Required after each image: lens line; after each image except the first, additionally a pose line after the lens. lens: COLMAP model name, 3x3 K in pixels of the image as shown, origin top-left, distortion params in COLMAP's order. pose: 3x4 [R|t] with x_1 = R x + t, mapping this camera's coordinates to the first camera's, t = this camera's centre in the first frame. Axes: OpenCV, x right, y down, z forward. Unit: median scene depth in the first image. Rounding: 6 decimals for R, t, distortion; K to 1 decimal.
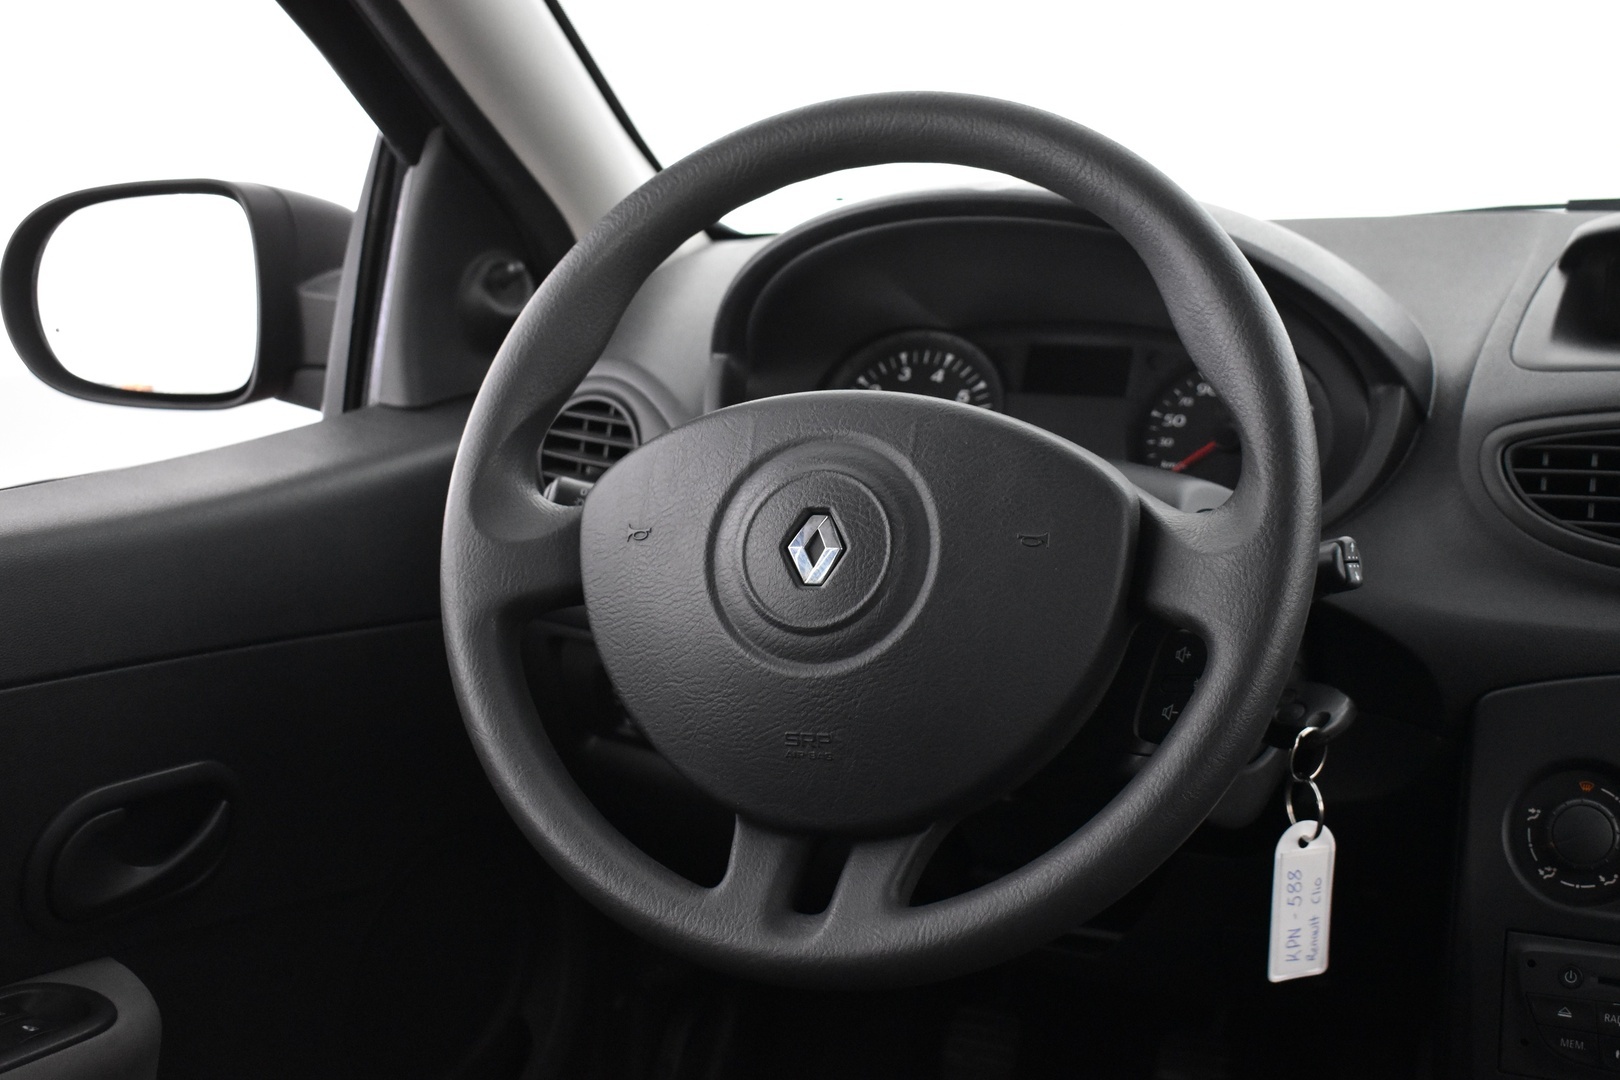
lens RADIAL K [[1909.8, 0, 794.4], [0, 1909.8, 505.1], [0, 0, 1]] dist [-0.077524, 0.000000]
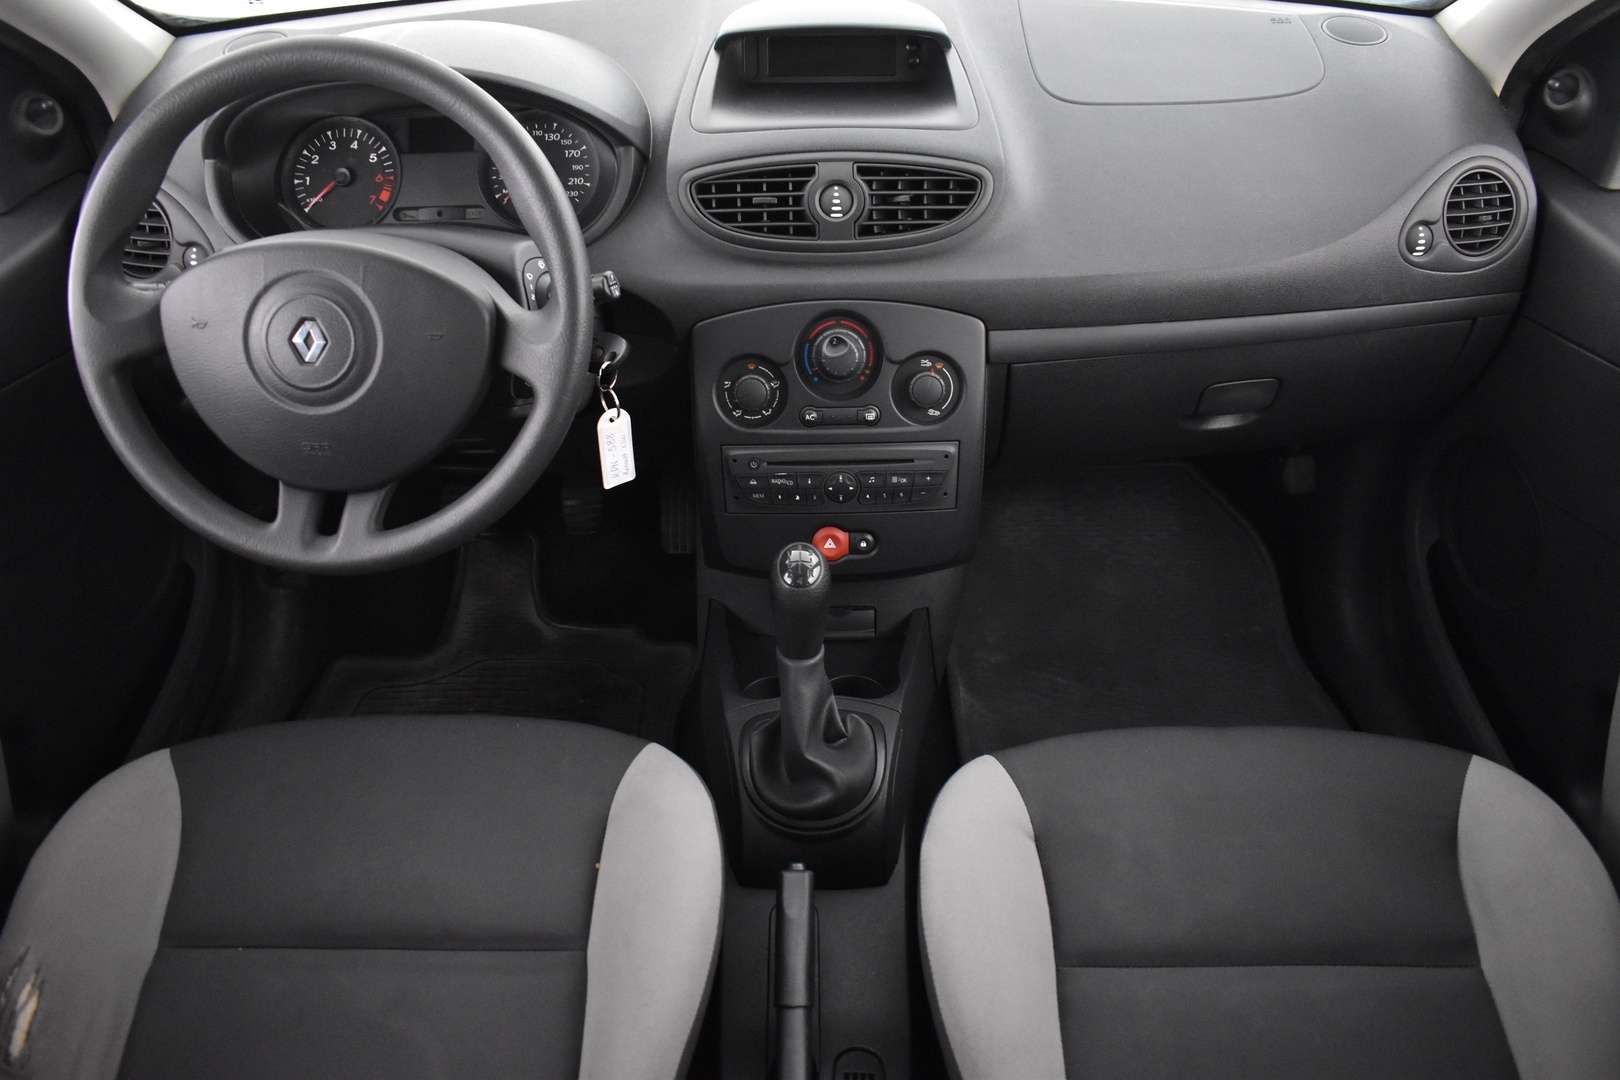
lens RADIAL K [[1264.6, 0, 821.3], [0, 1264.6, 533.2], [0, 0, 1]] dist [-0.102529, 0.015253]
pose [[0.912628, -0.235079, 0.334438, 0.013583], [0.081812, 0.906593, 0.413999, -0.215919], [-0.400522, -0.350466, 0.846614, -0.175492]]
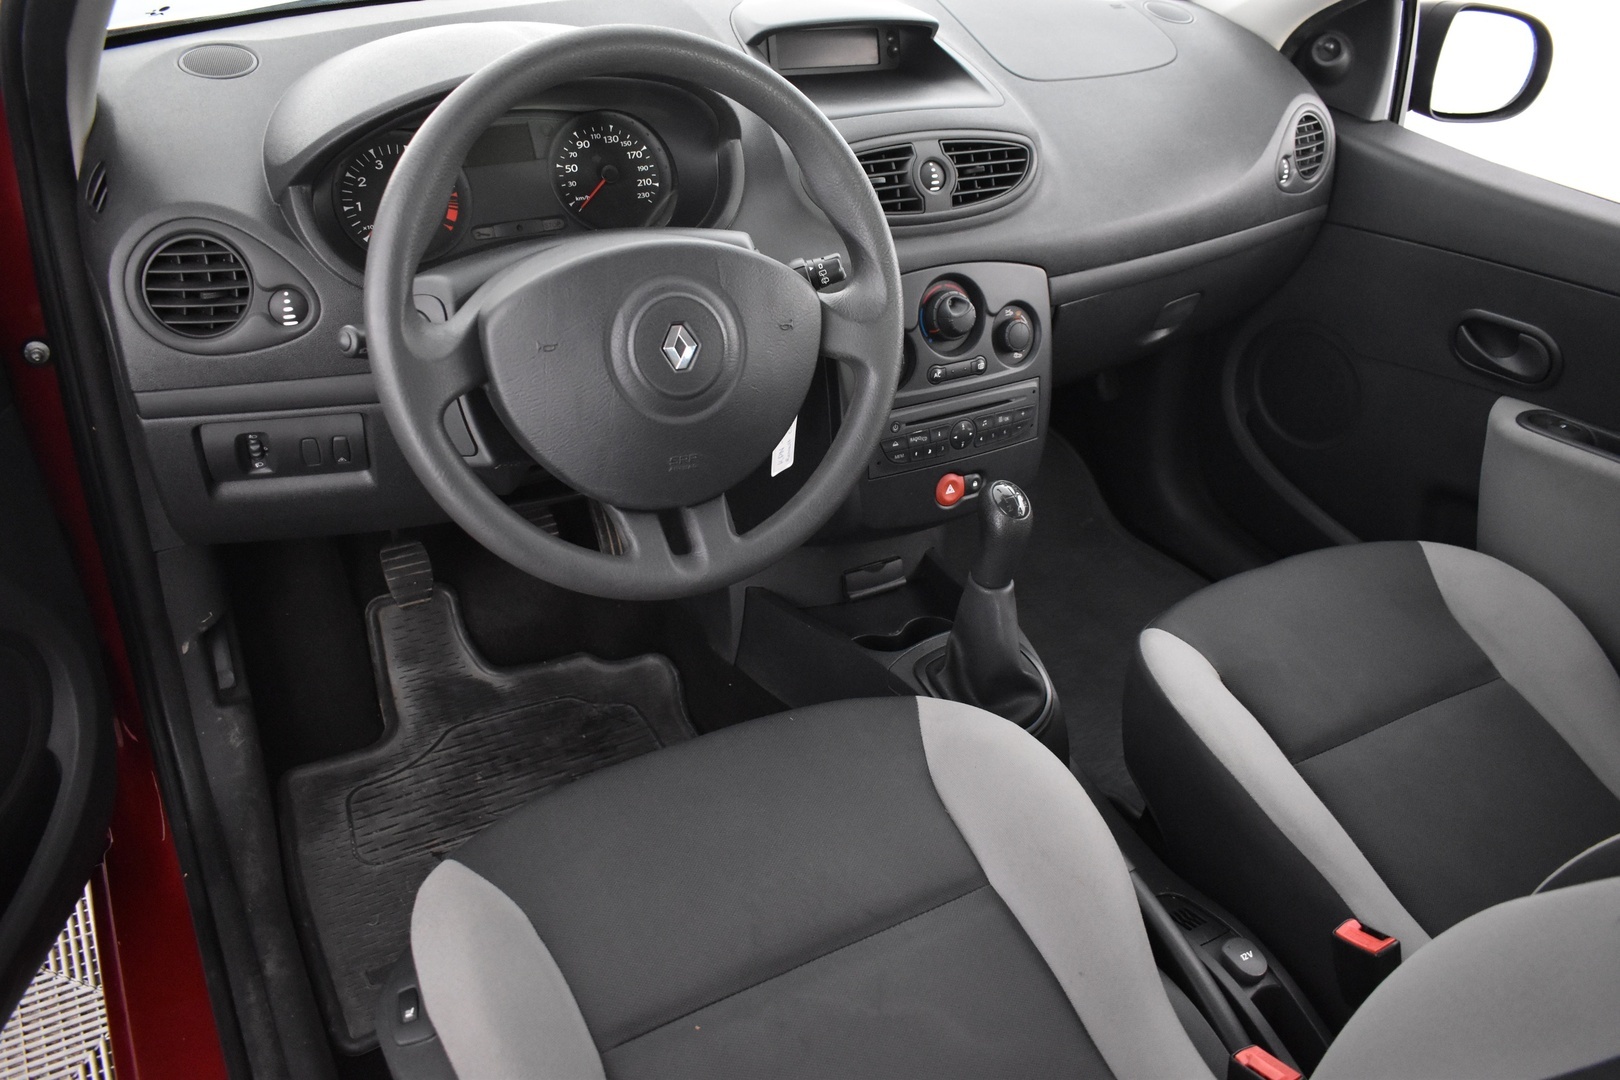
lens RADIAL K [[1264.6, 0, 825.4], [0, 1264.6, 533.2], [0, 0, 1]] dist [-0.102529, 0.015253]
pose [[0.582050, -0.403020, 0.706252, -0.646346], [0.077165, 0.891992, 0.445417, -0.266699], [-0.809483, -0.204757, 0.550283, 0.236001]]
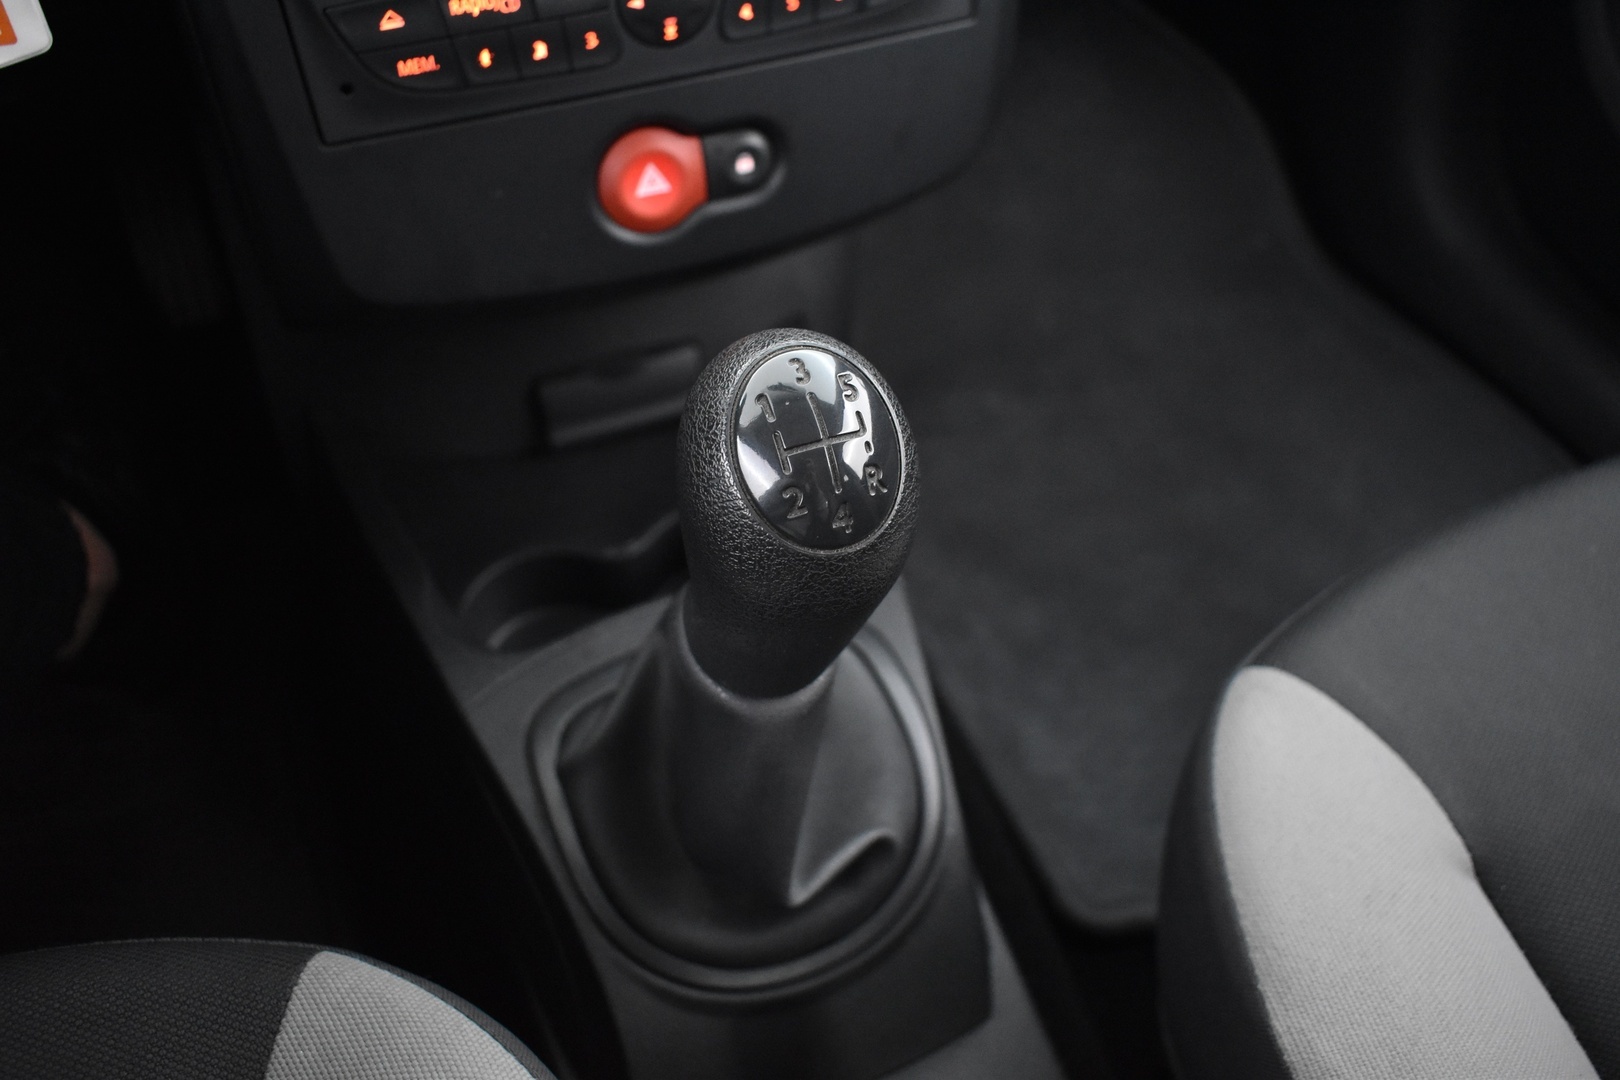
lens RADIAL K [[1438.4, 0, 812.4], [0, 1438.4, 535.4], [0, 0, 1]] dist [-0.045237, 0.000995]
pose [[0.704900, -0.509781, 0.493193, 0.178141], [0.124308, 0.773341, 0.621684, 0.118899], [-0.698329, -0.376917, 0.608498, 0.516090]]
